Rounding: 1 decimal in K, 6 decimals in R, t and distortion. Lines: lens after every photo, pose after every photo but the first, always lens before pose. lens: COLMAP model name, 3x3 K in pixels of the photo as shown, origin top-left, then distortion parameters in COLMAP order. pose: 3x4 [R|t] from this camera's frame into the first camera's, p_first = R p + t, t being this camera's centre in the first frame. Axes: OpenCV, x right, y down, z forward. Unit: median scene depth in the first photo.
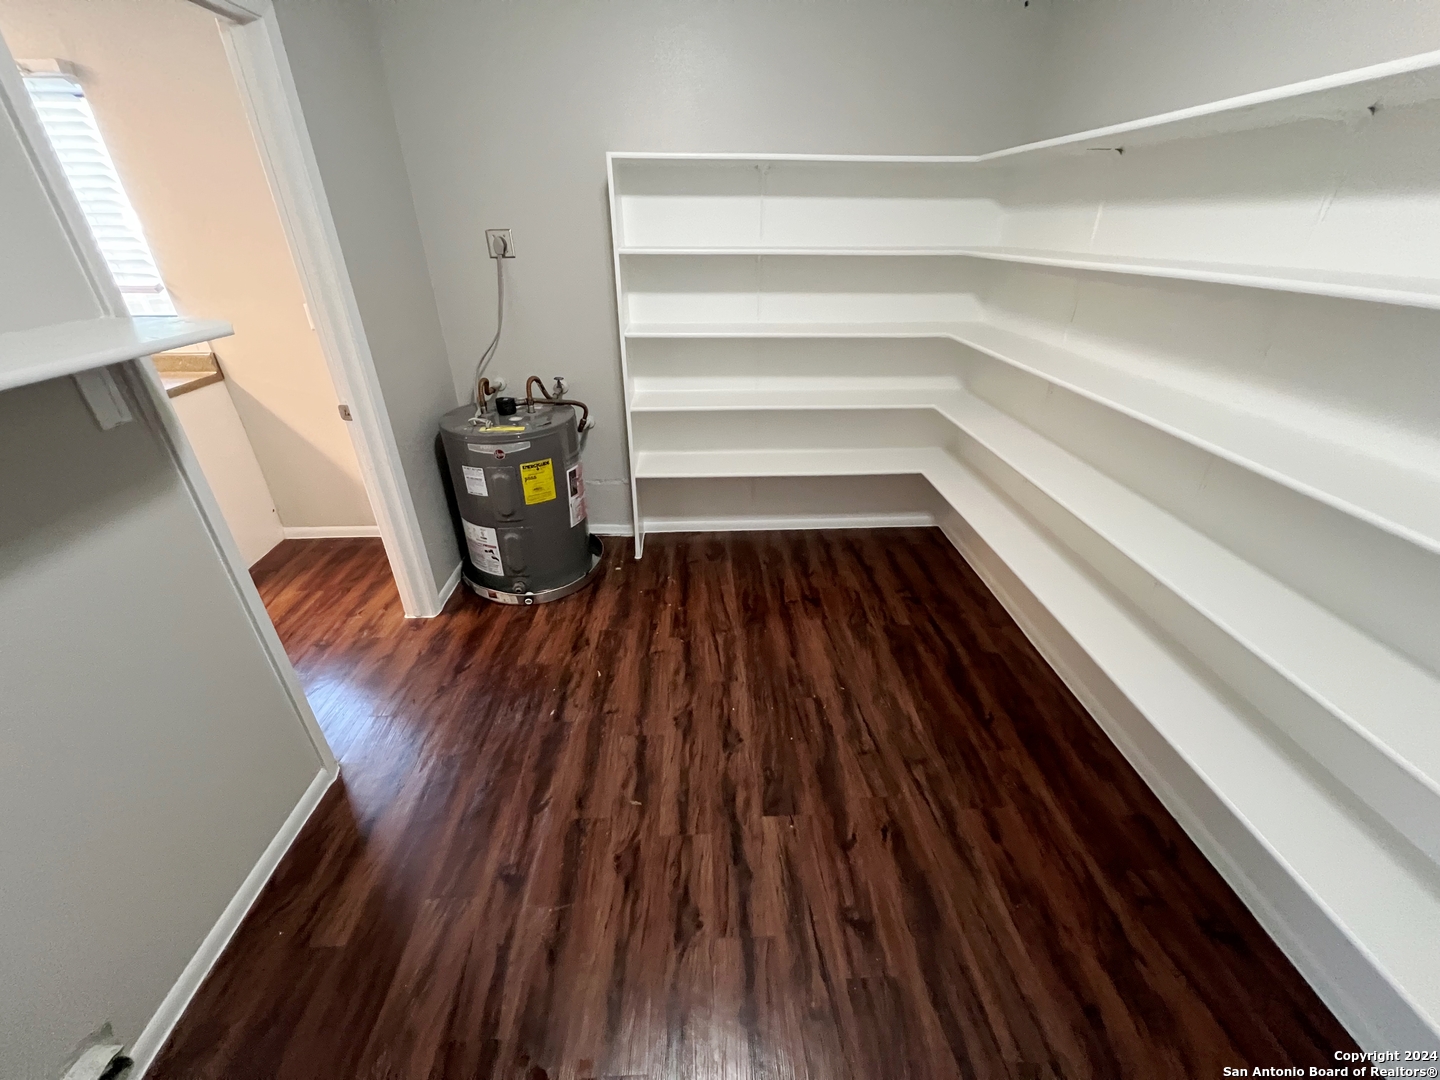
lens RADIAL K [[576.2, 0, 713.5], [0, 576.2, 536.3], [0, 0, 1]] dist [-0.001007, 0.000232]
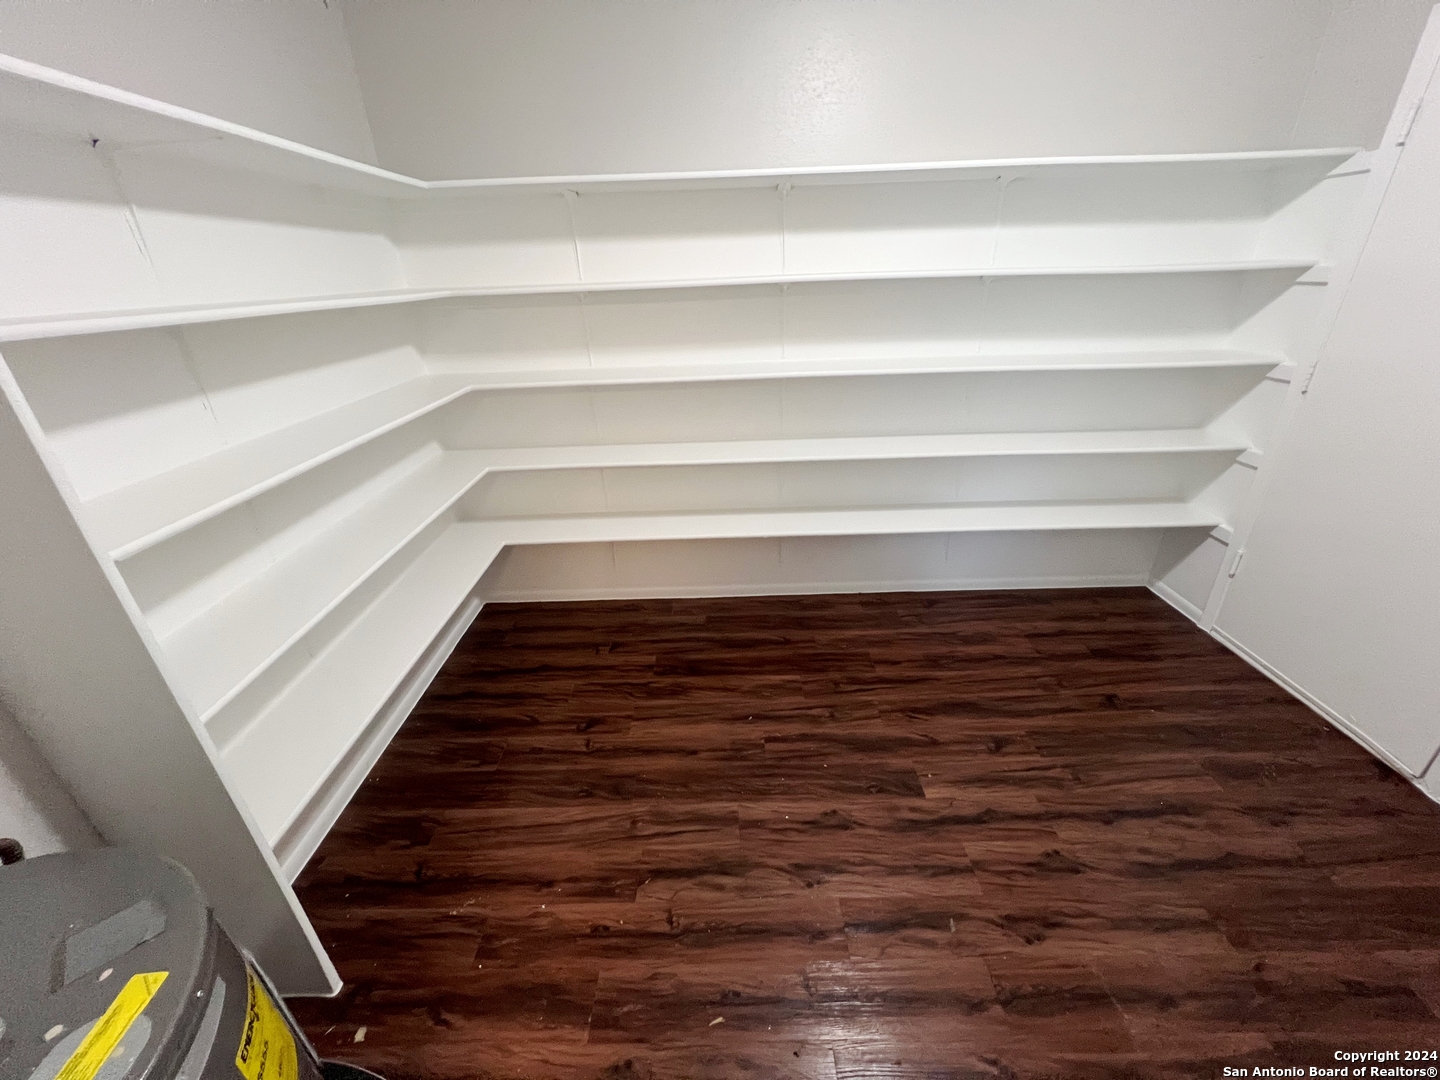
lens RADIAL K [[576.2, 0, 712.7], [0, 576.2, 545.3], [0, 0, 1]] dist [-0.001007, 0.000232]
pose [[0.039669, -0.438055, 0.898072, -0.571919], [0.507795, 0.782905, 0.359450, -0.377526], [-0.860564, 0.441778, 0.253499, 0.749334]]
